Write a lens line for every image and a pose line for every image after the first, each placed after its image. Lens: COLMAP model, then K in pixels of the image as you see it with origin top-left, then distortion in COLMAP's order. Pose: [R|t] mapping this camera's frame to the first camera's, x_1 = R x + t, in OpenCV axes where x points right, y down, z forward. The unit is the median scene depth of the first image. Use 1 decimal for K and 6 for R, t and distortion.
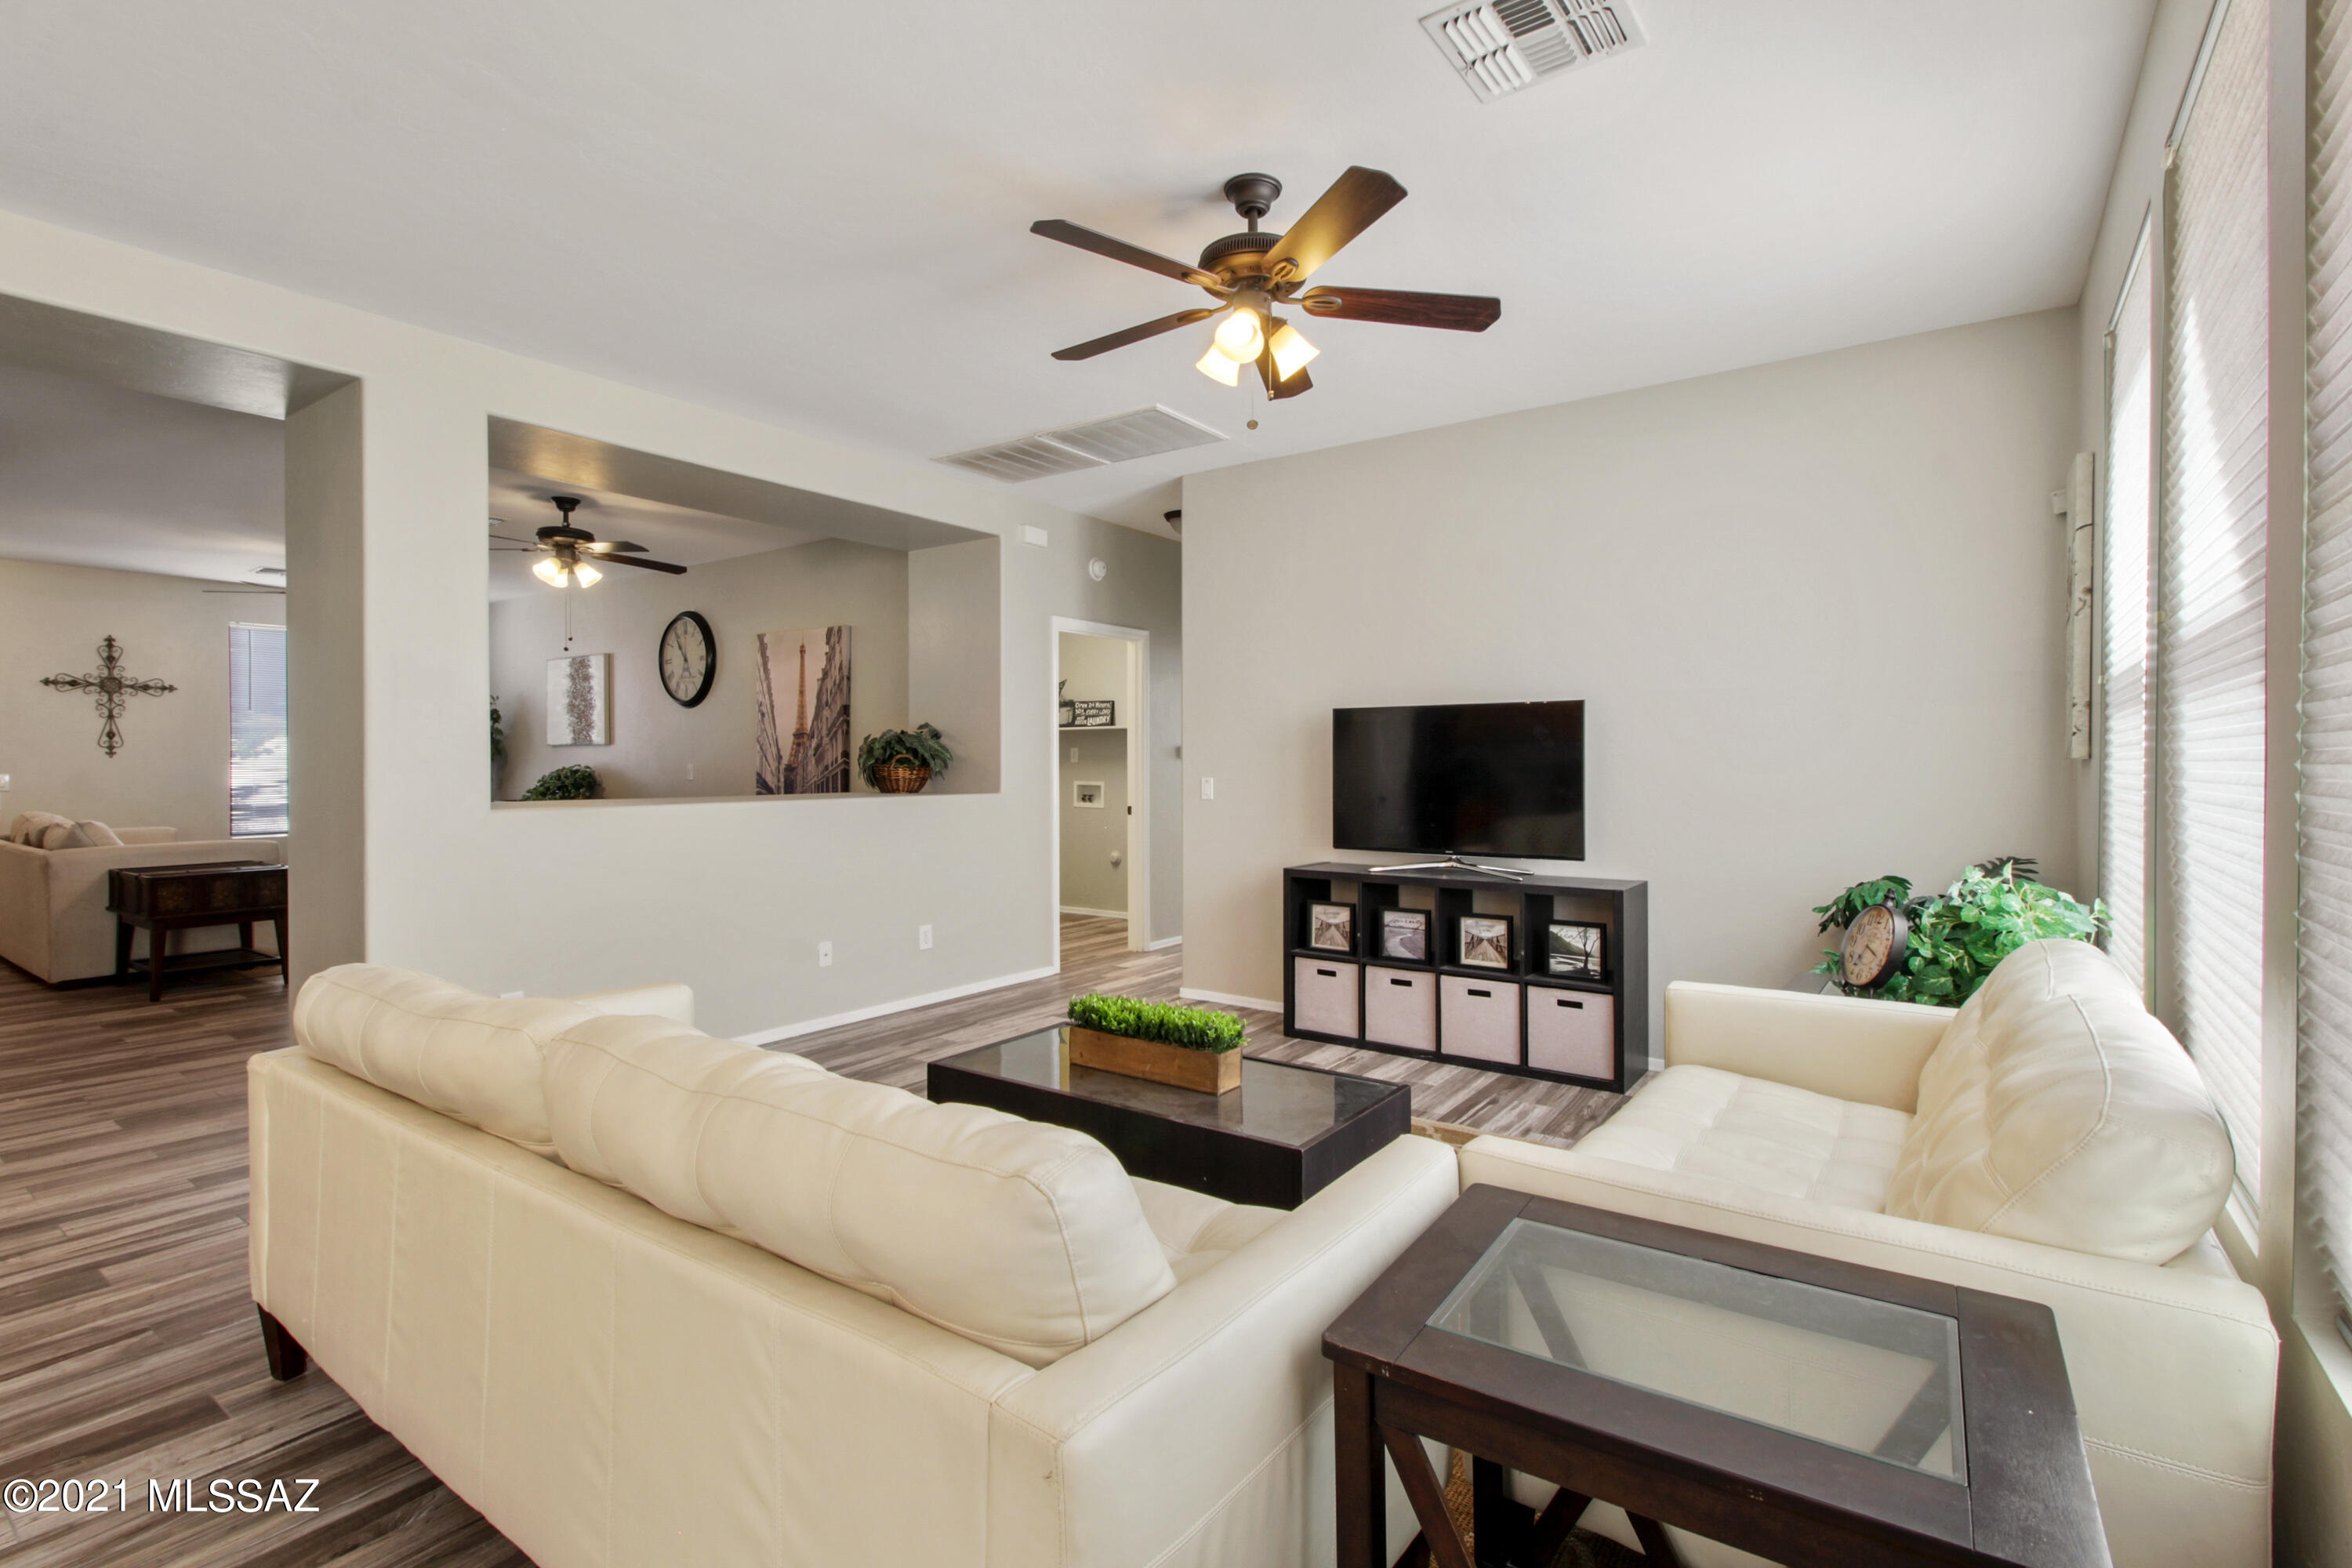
lens RADIAL K [[1078.7, 0, 1185.2], [0, 1078.7, 769.0], [0, 0, 1]] dist [0.020177, -0.009584]
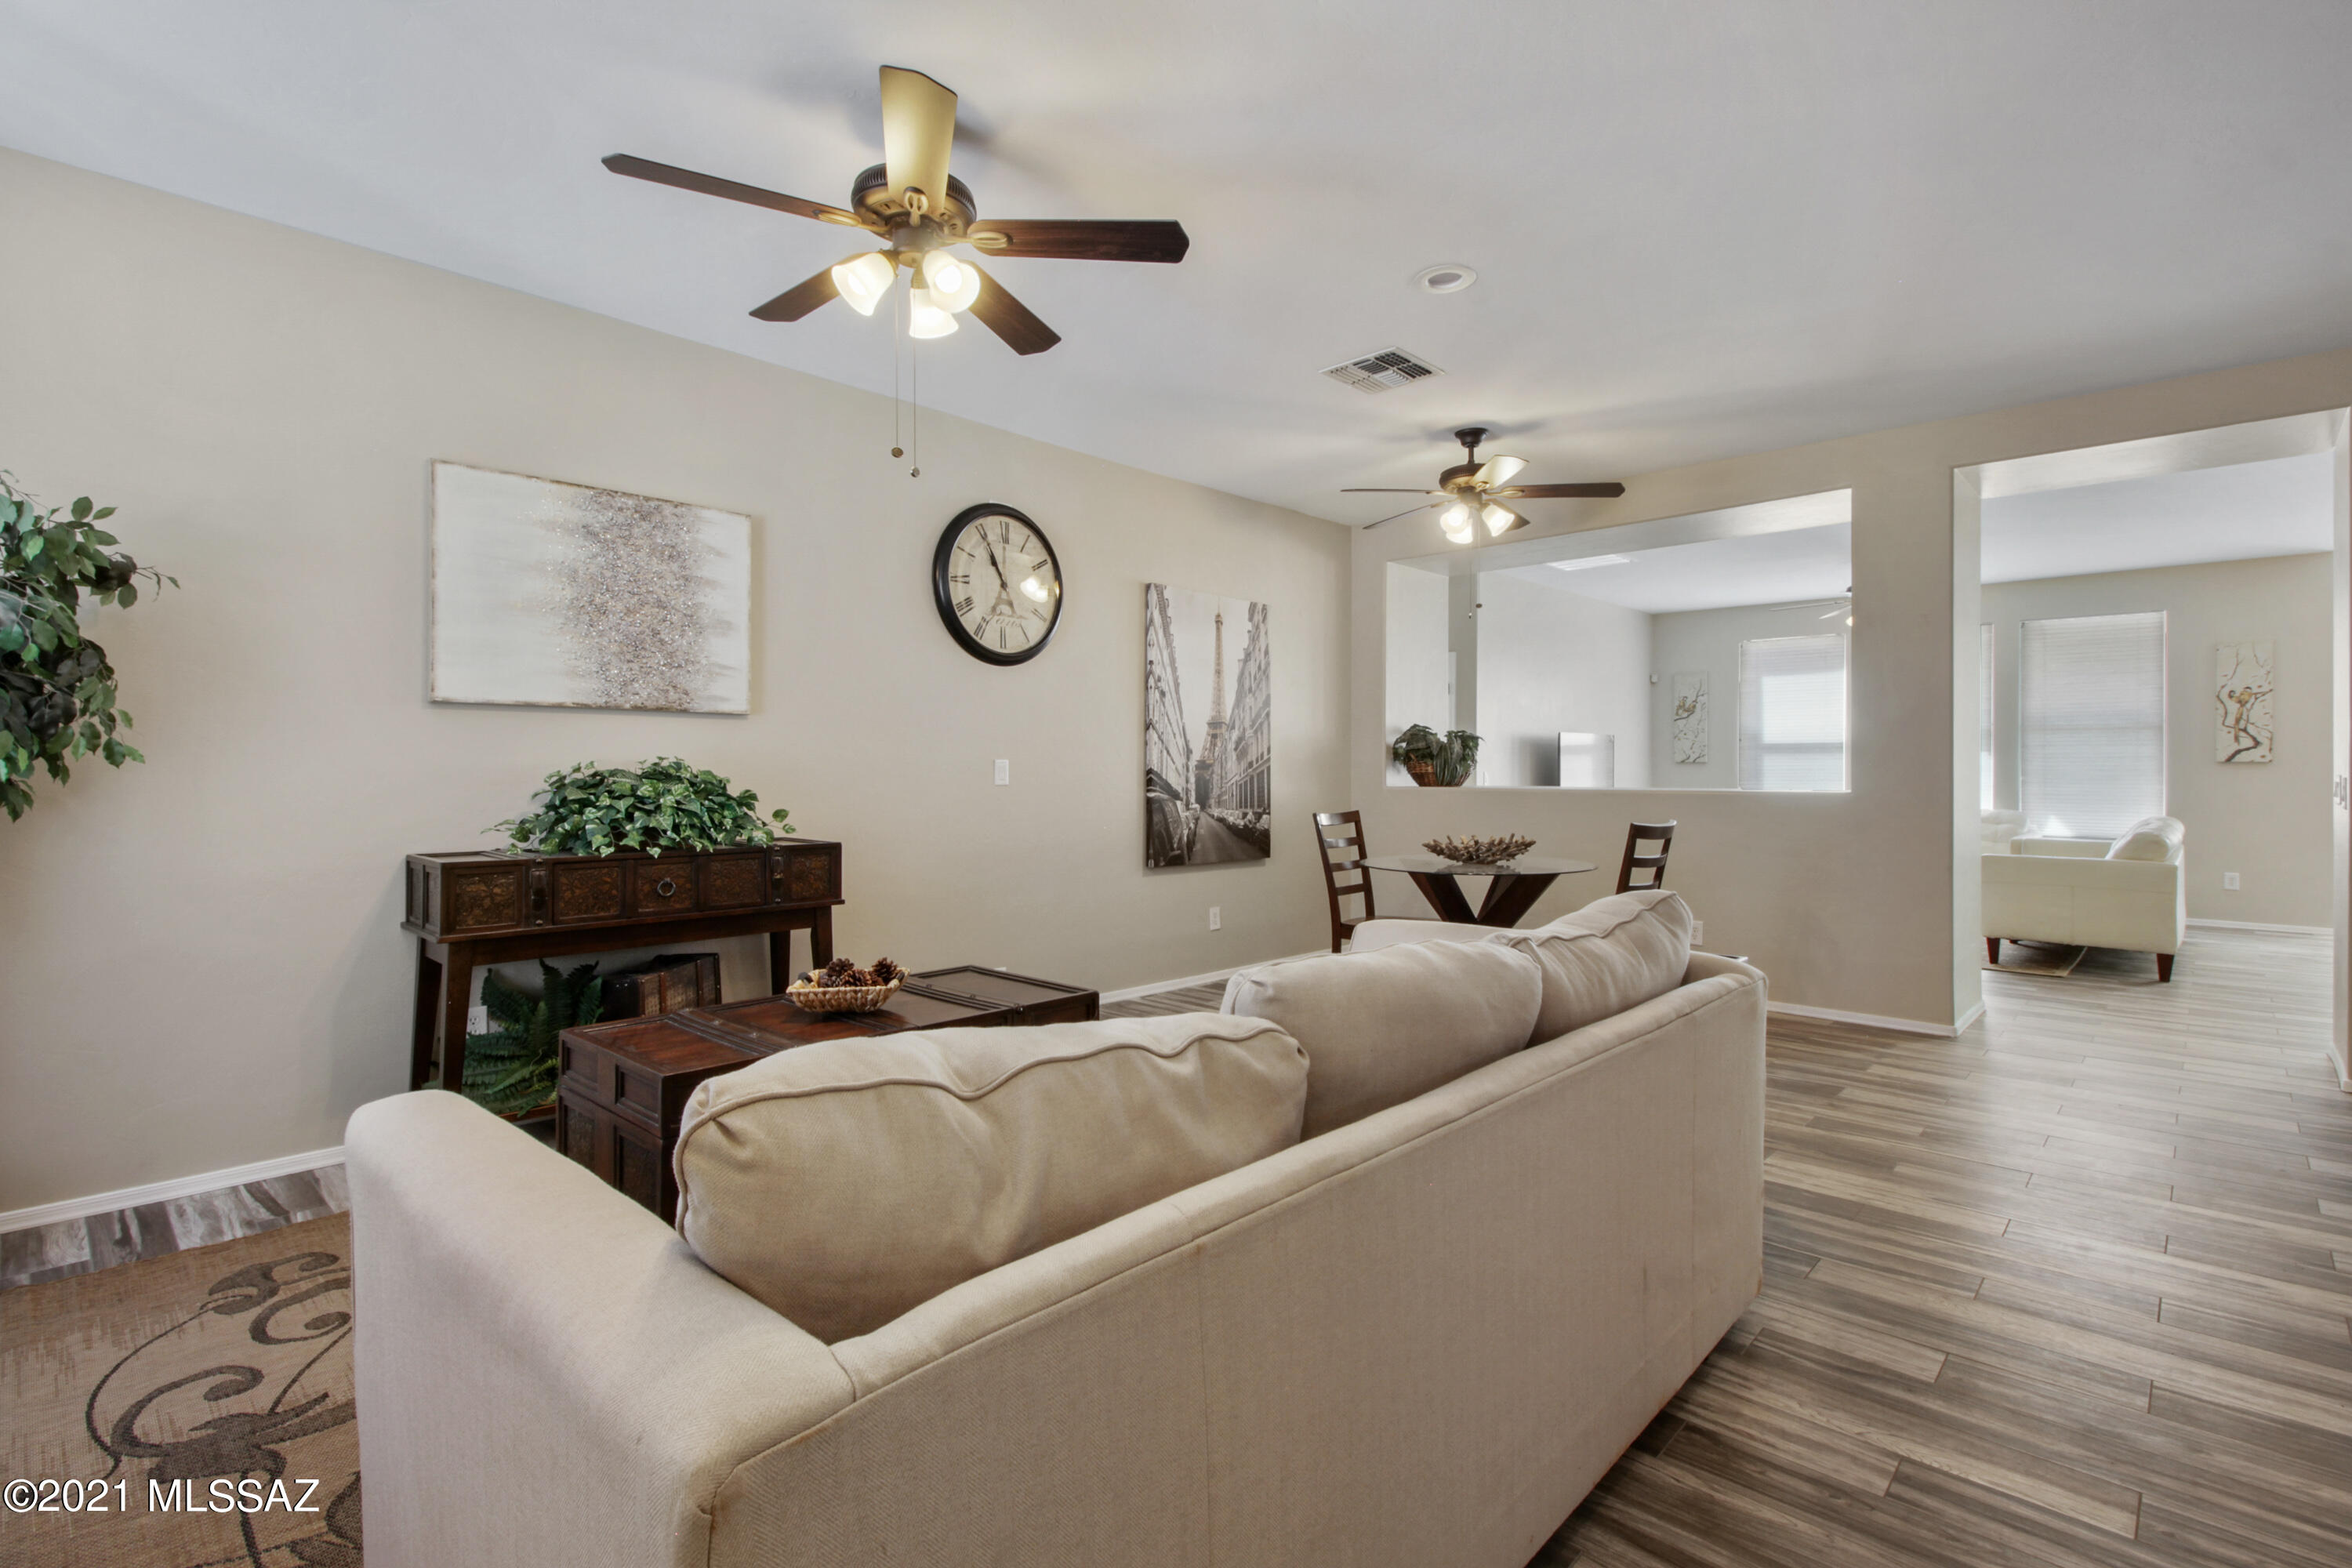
lens RADIAL K [[1078.7, 0, 1183.0], [0, 1078.7, 774.0], [0, 0, 1]] dist [0.020177, -0.009584]
pose [[0.141455, -0.003380, 0.989939, -1.433761], [0.006216, 0.999977, 0.002526, 0.004217], [-0.989925, 0.005797, 0.141473, 1.126645]]
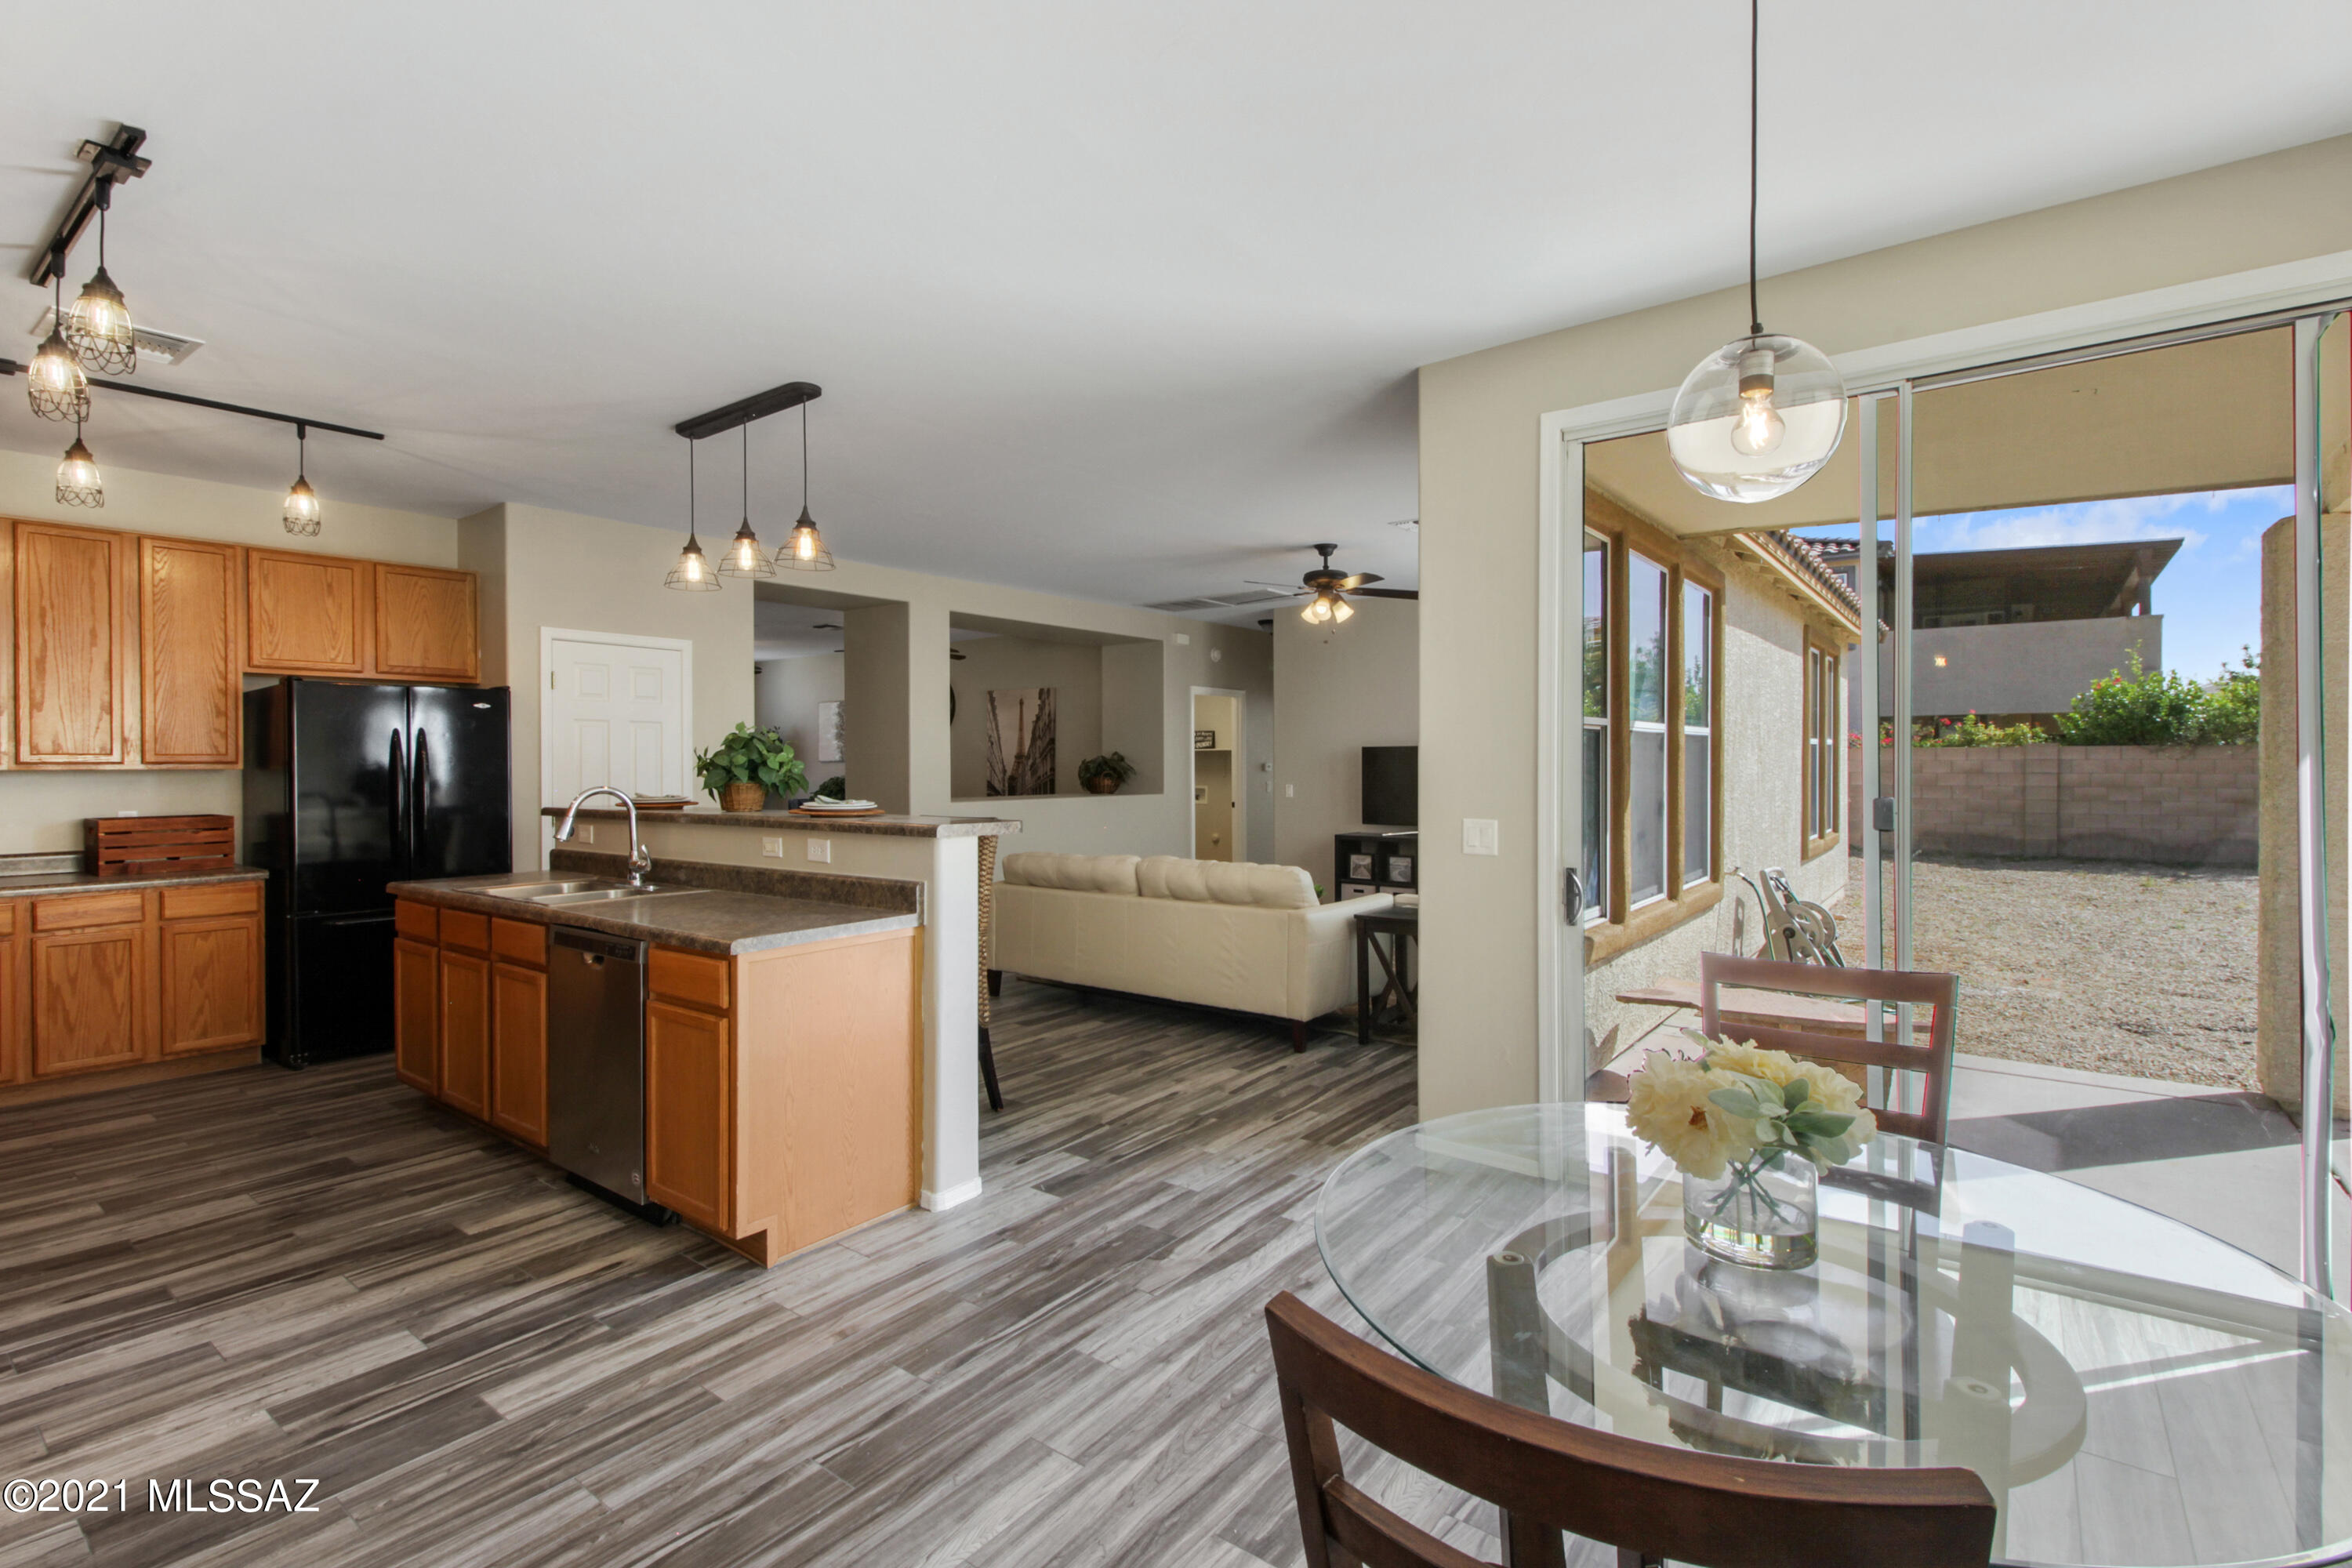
lens RADIAL K [[1078.7, 0, 1176.3], [0, 1078.7, 776.9], [0, 0, 1]] dist [0.020177, -0.009584]
pose [[0.999154, -0.002572, -0.041039, -0.082432], [0.002834, 0.999976, 0.006334, -0.014250], [0.041022, -0.006445, 0.999137, -0.675814]]
